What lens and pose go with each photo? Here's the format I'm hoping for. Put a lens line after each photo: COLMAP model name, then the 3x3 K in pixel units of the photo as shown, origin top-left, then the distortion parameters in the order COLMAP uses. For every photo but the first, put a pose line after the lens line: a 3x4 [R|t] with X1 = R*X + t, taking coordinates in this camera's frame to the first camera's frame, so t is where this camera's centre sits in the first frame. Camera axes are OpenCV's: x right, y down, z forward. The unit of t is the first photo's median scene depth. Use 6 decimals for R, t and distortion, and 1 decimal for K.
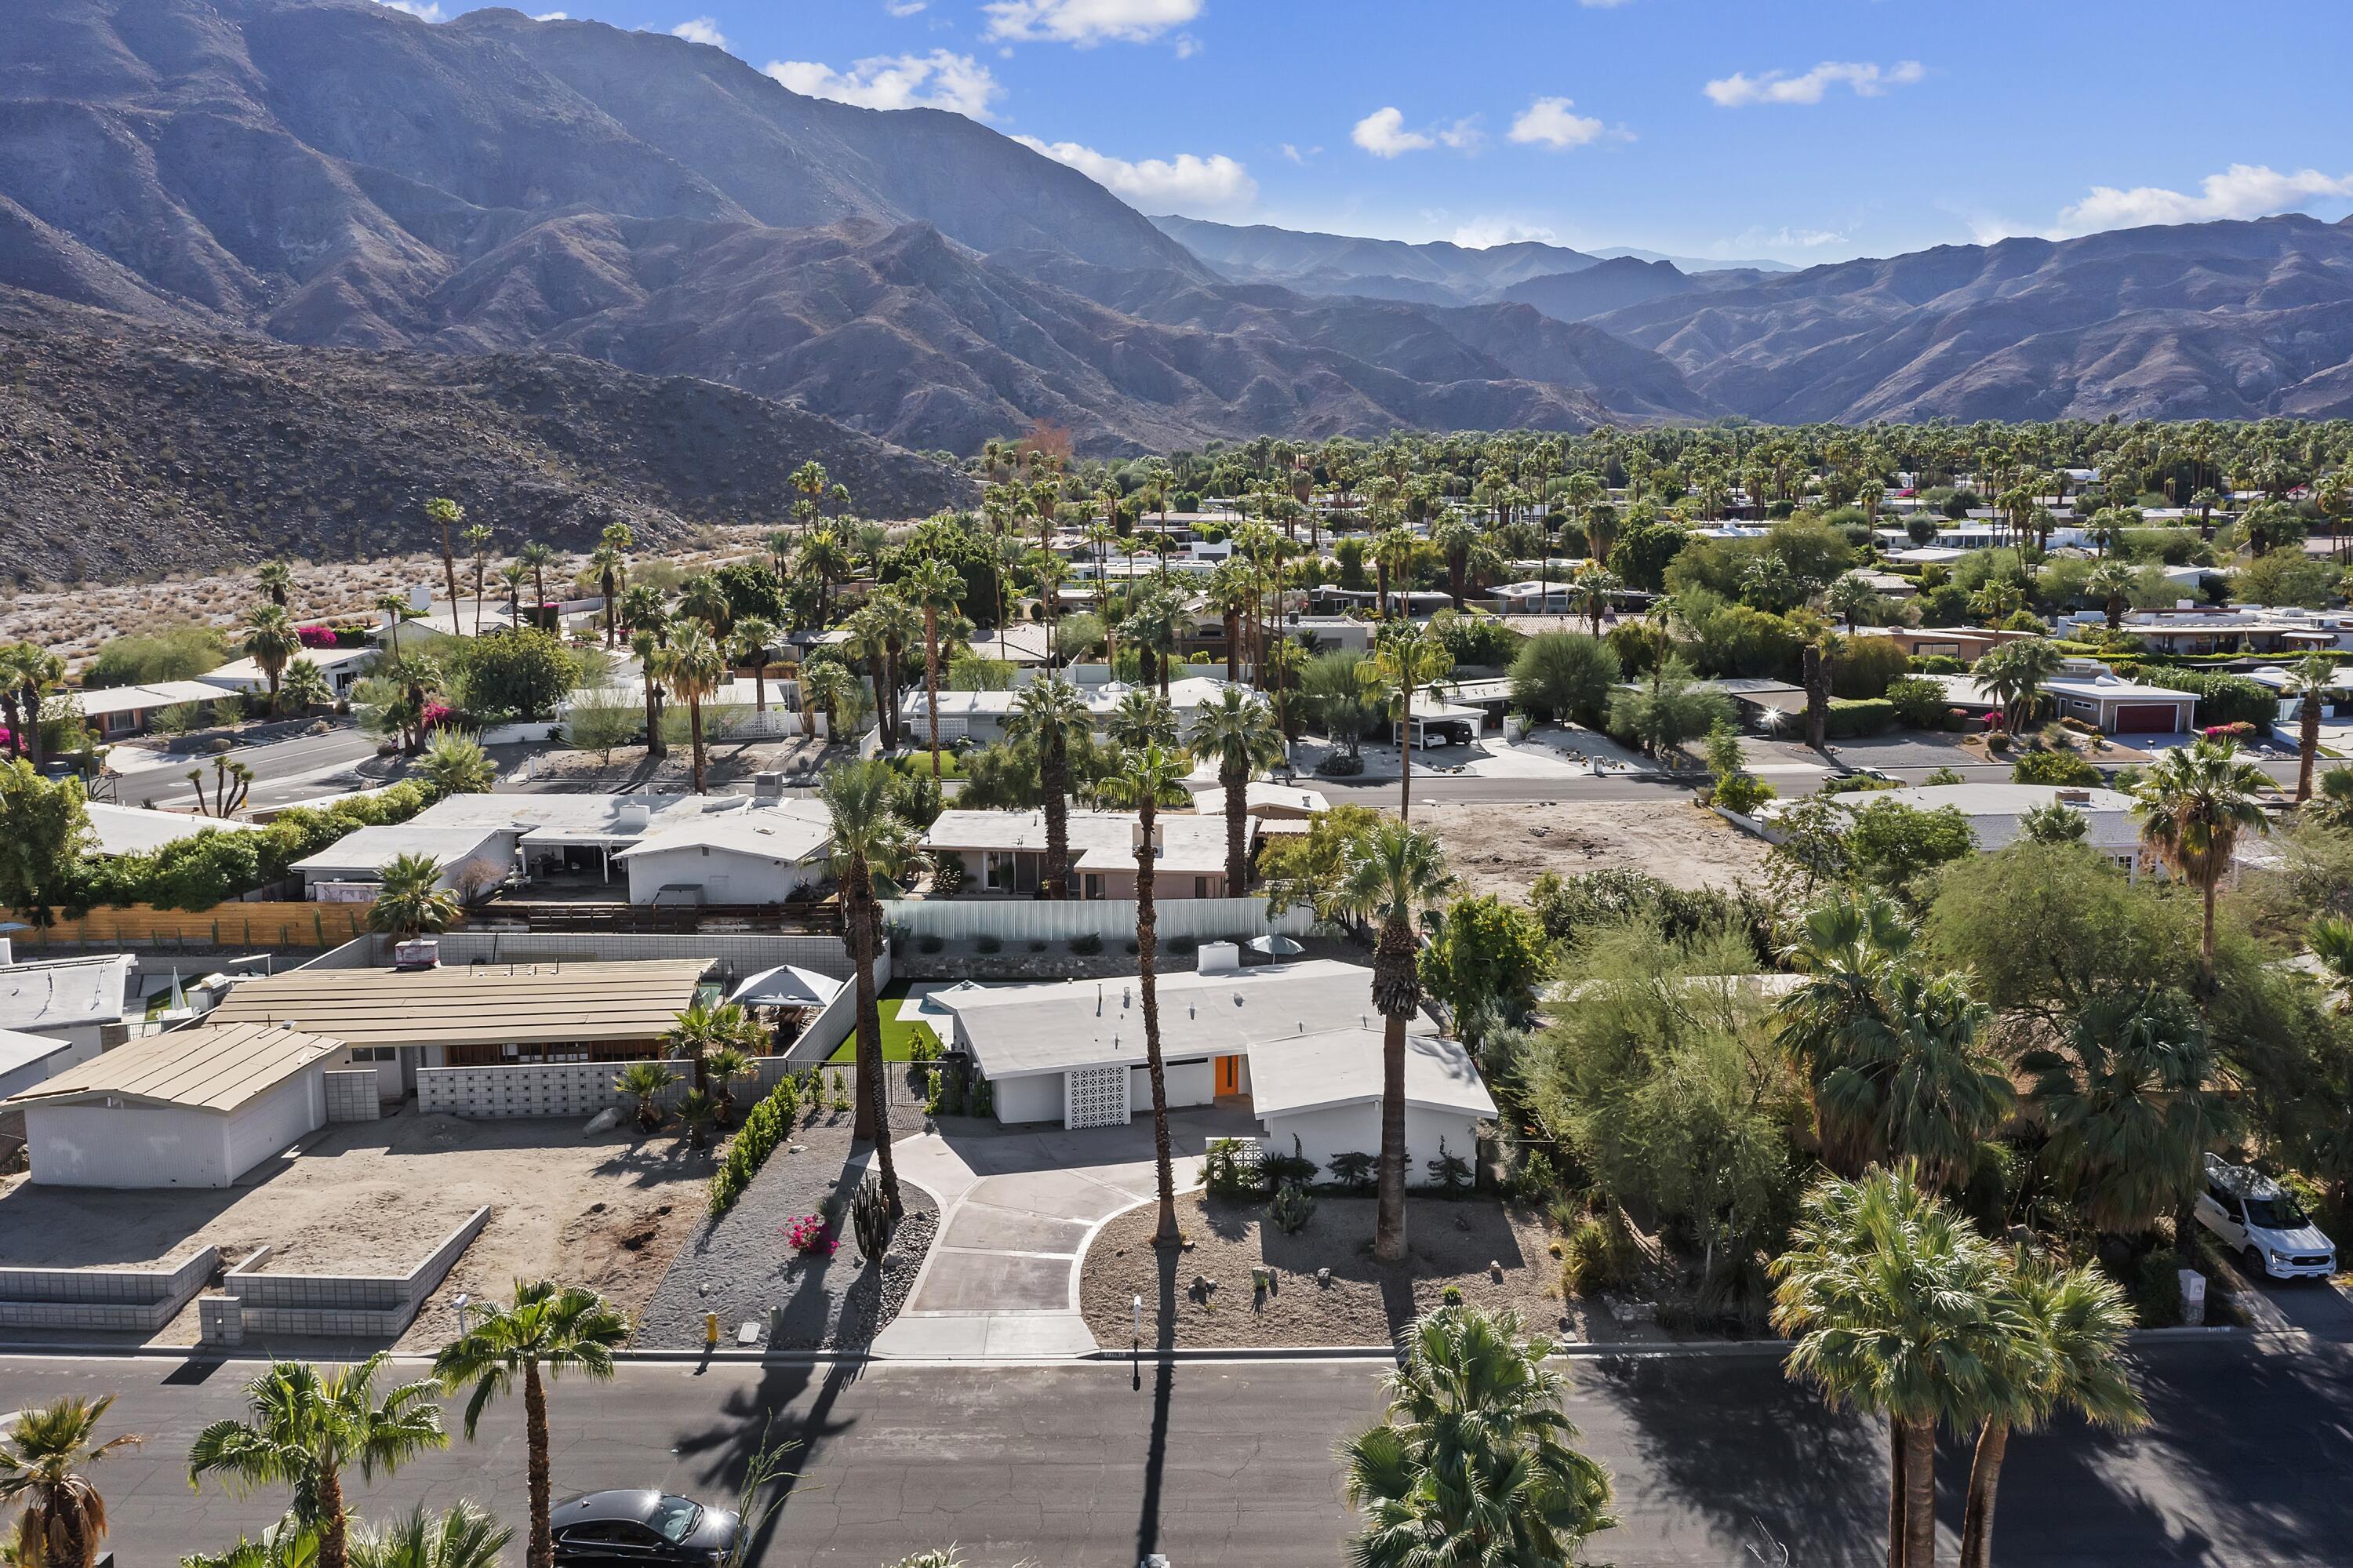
lens RADIAL K [[1873.0, 0, 1184.9], [0, 1873.0, 783.3], [0, 0, 1]] dist [-0.002209, 0.015539]
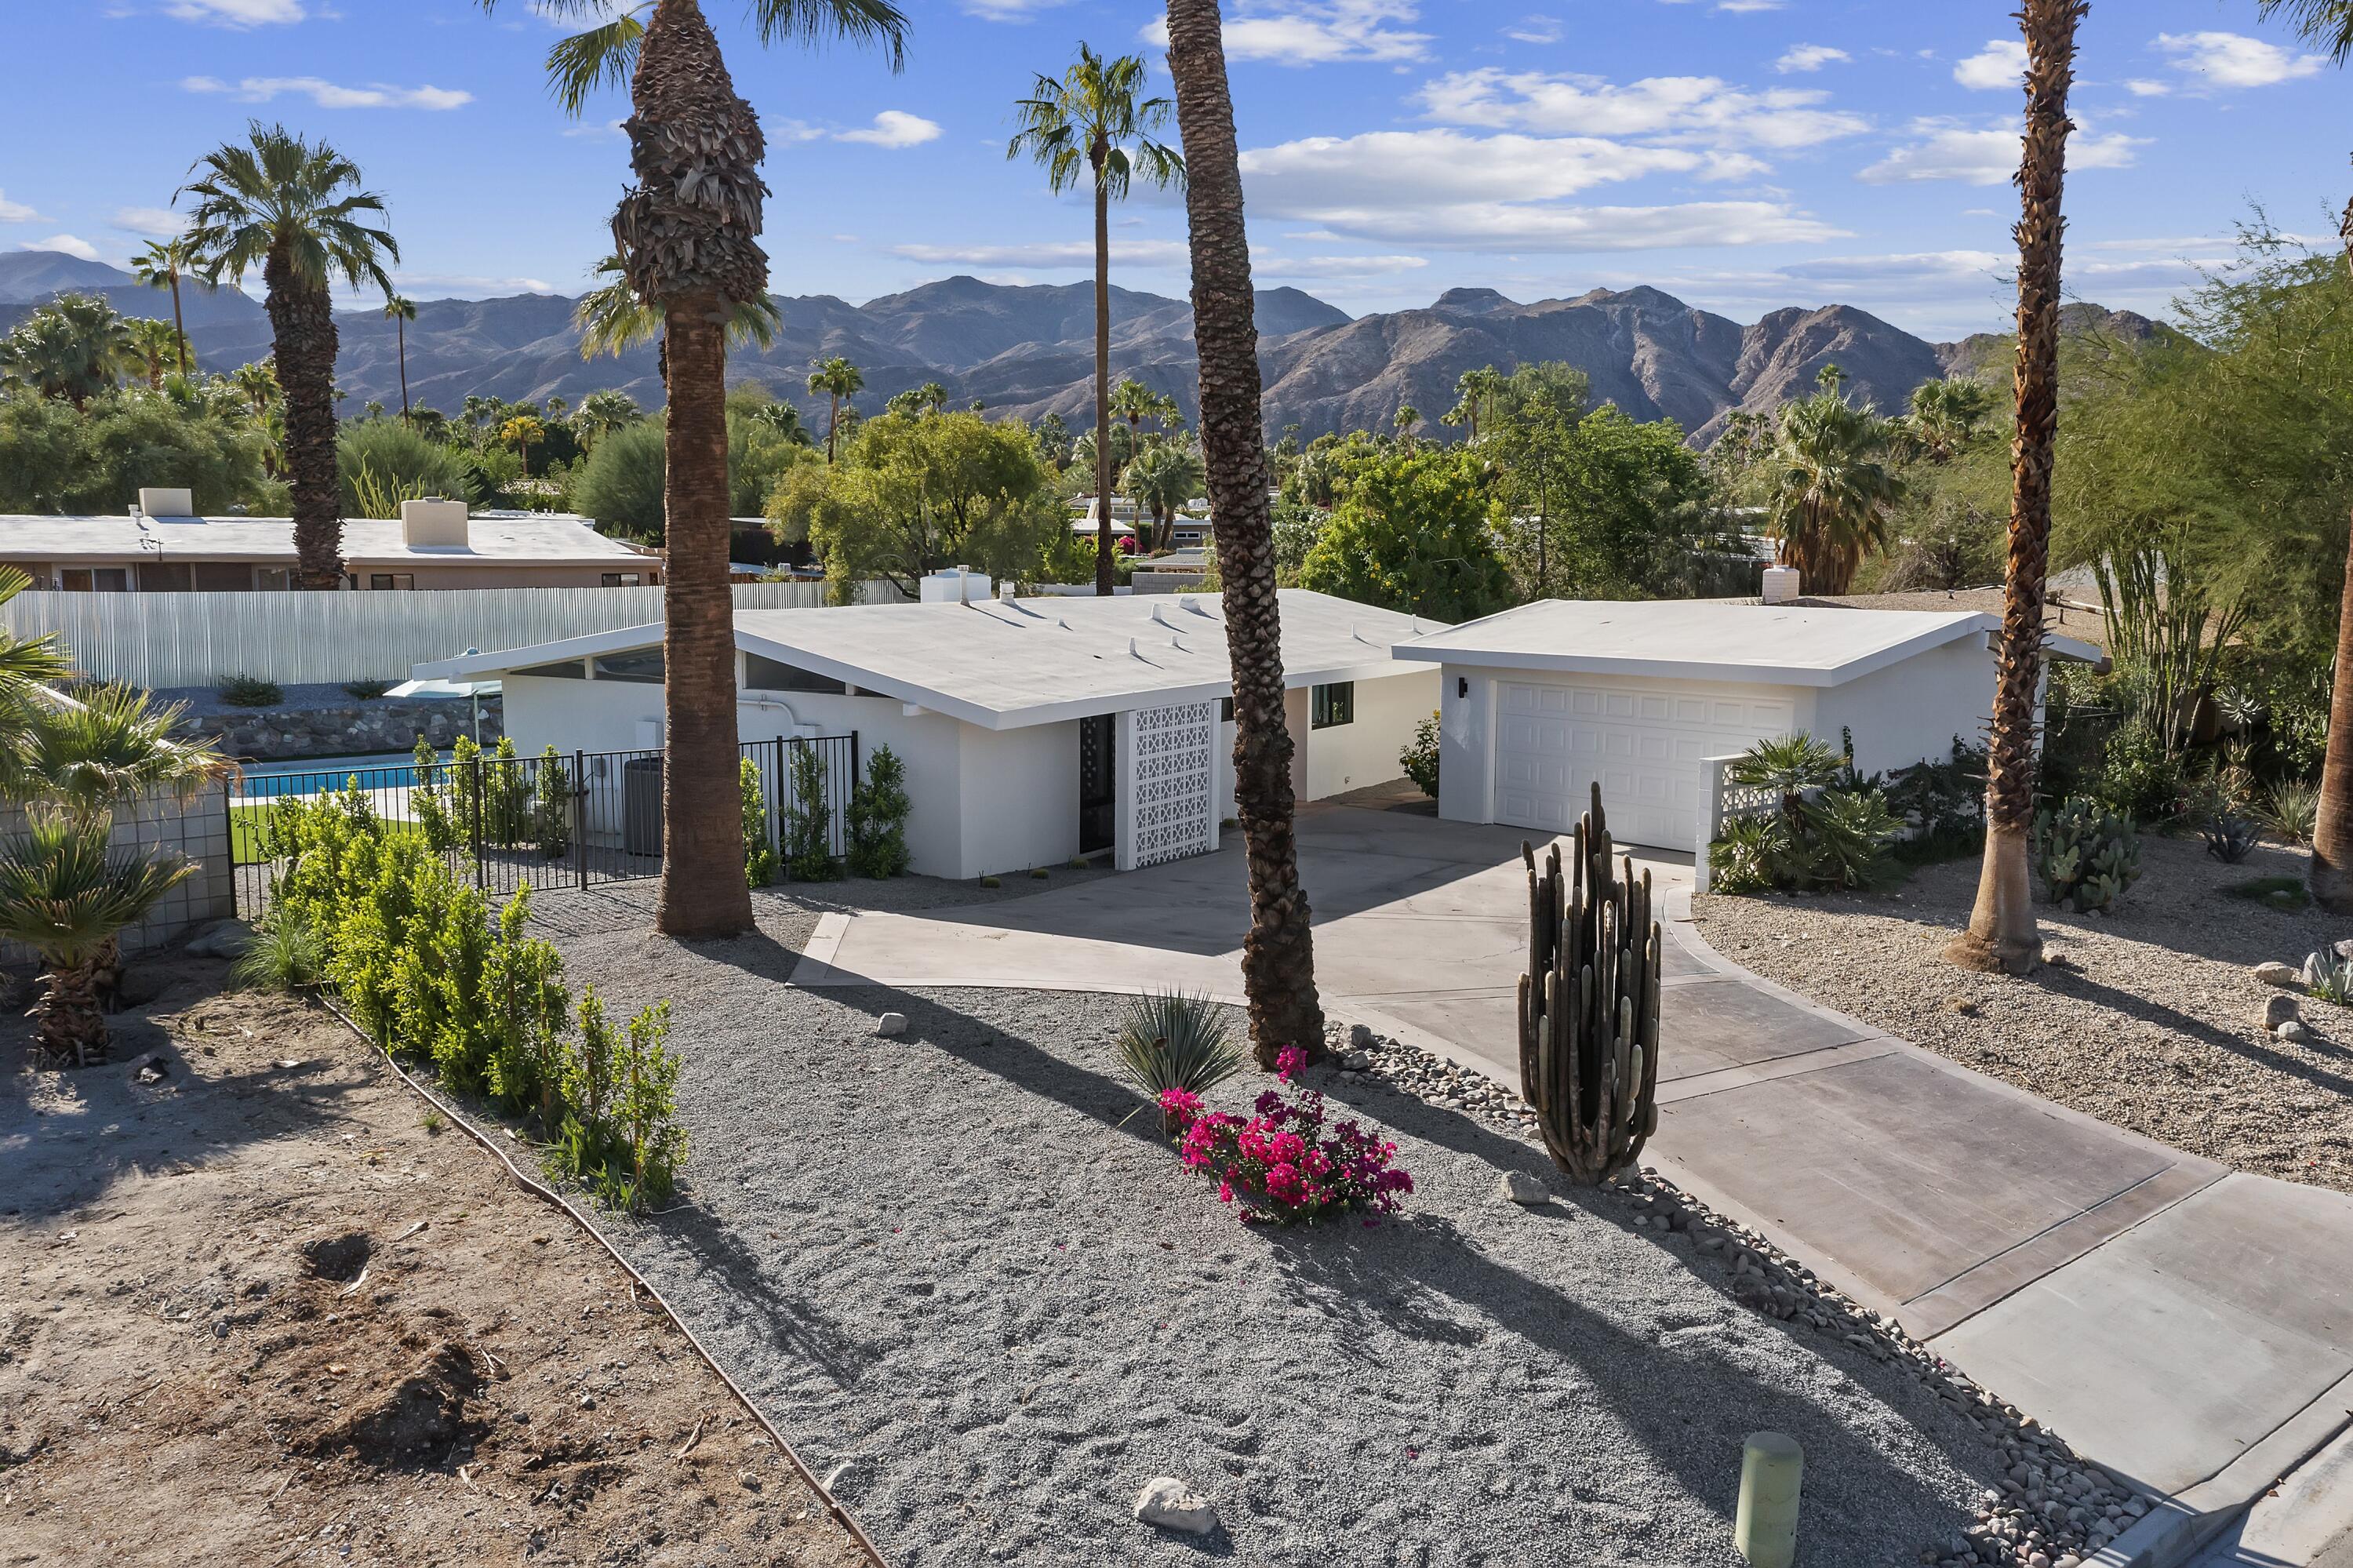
lens RADIAL K [[1873.0, 0, 1175.0], [0, 1873.0, 774.5], [0, 0, 1]] dist [-0.002209, 0.015539]
pose [[0.760845, -0.073785, 0.644726, -0.216014], [0.093580, 0.995606, 0.003507, 0.120568], [-0.642151, 0.057665, 0.764406, 0.515081]]
